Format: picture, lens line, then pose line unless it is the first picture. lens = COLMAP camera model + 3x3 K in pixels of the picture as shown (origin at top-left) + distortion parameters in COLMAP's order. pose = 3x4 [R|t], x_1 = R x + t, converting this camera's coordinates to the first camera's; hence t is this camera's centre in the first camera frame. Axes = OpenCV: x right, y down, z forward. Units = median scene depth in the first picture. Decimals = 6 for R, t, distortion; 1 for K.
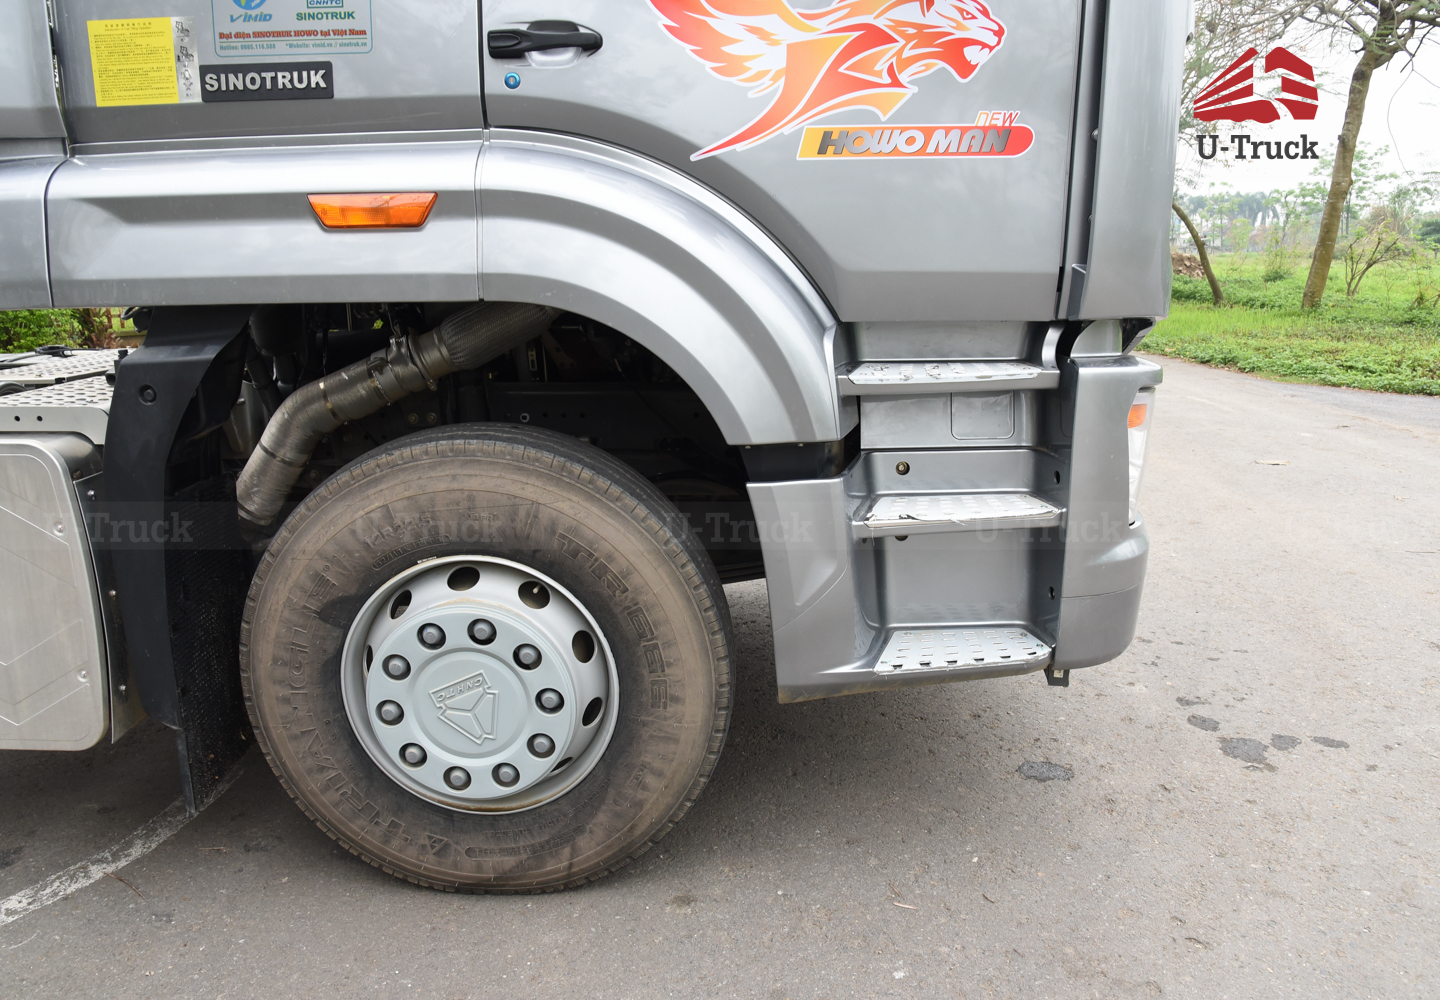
lens RADIAL K [[1116.3, 0, 718.9], [0, 1116.3, 524.8], [0, 0, 1]] dist [-0.077828, 0.004241]
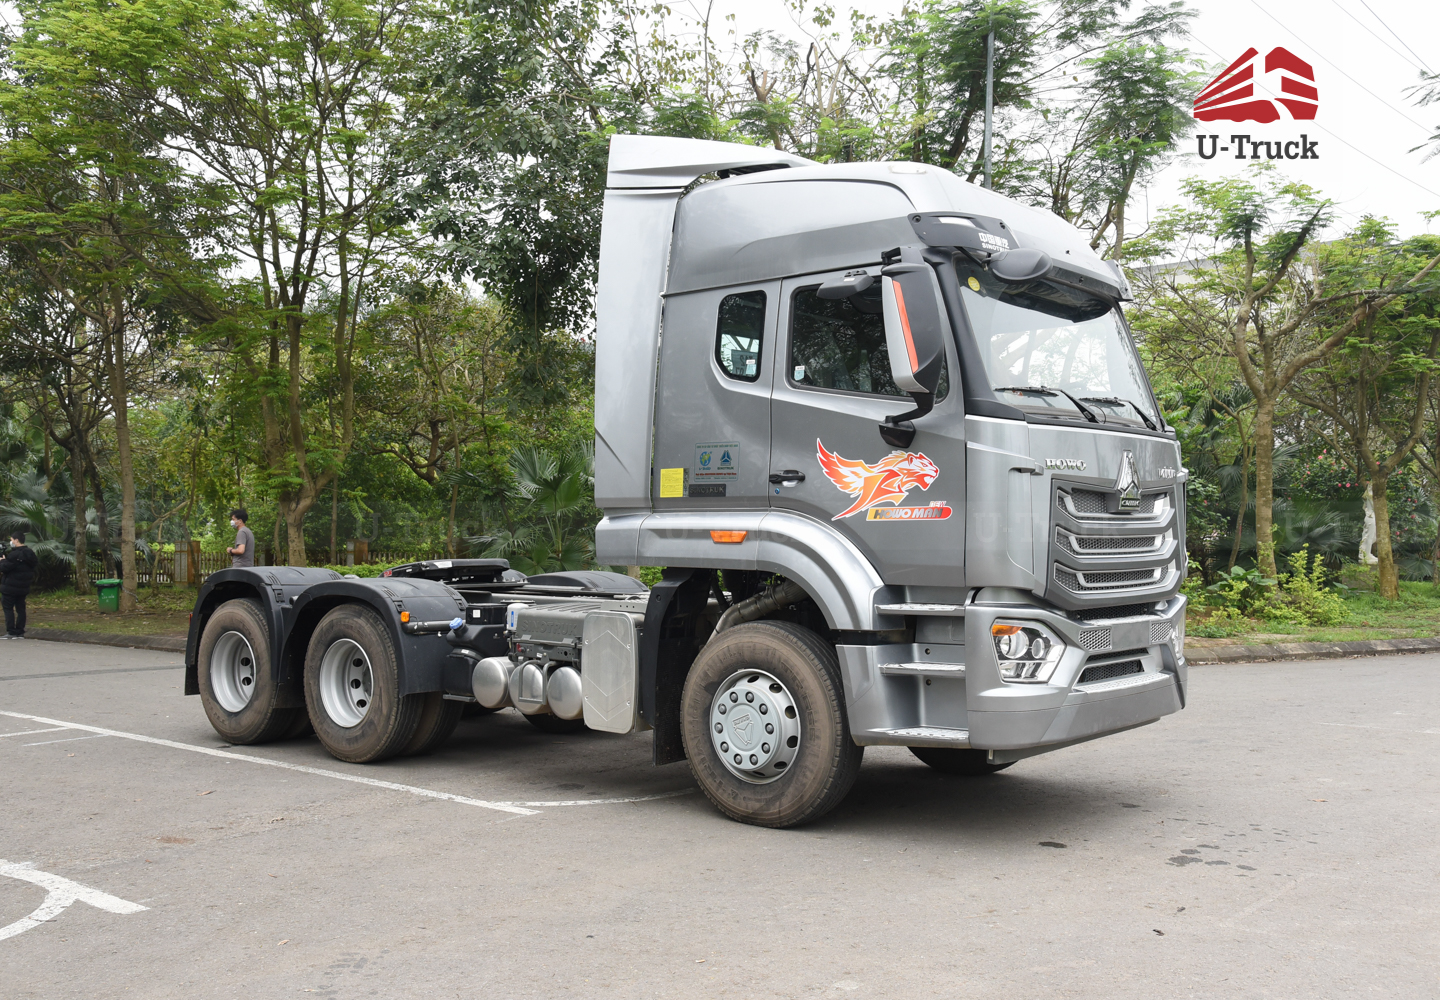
lens RADIAL K [[1540.2, 0, 720.0], [0, 1540.2, 500.0], [0, 0, 1]] dist [0.001788, 0.000249]
pose [[0.772562, -0.000109, -0.634940, 1.963976], [-0.173118, 0.962076, -0.210806, 0.414628], [0.610883, 0.272780, 0.743245, -1.779269]]
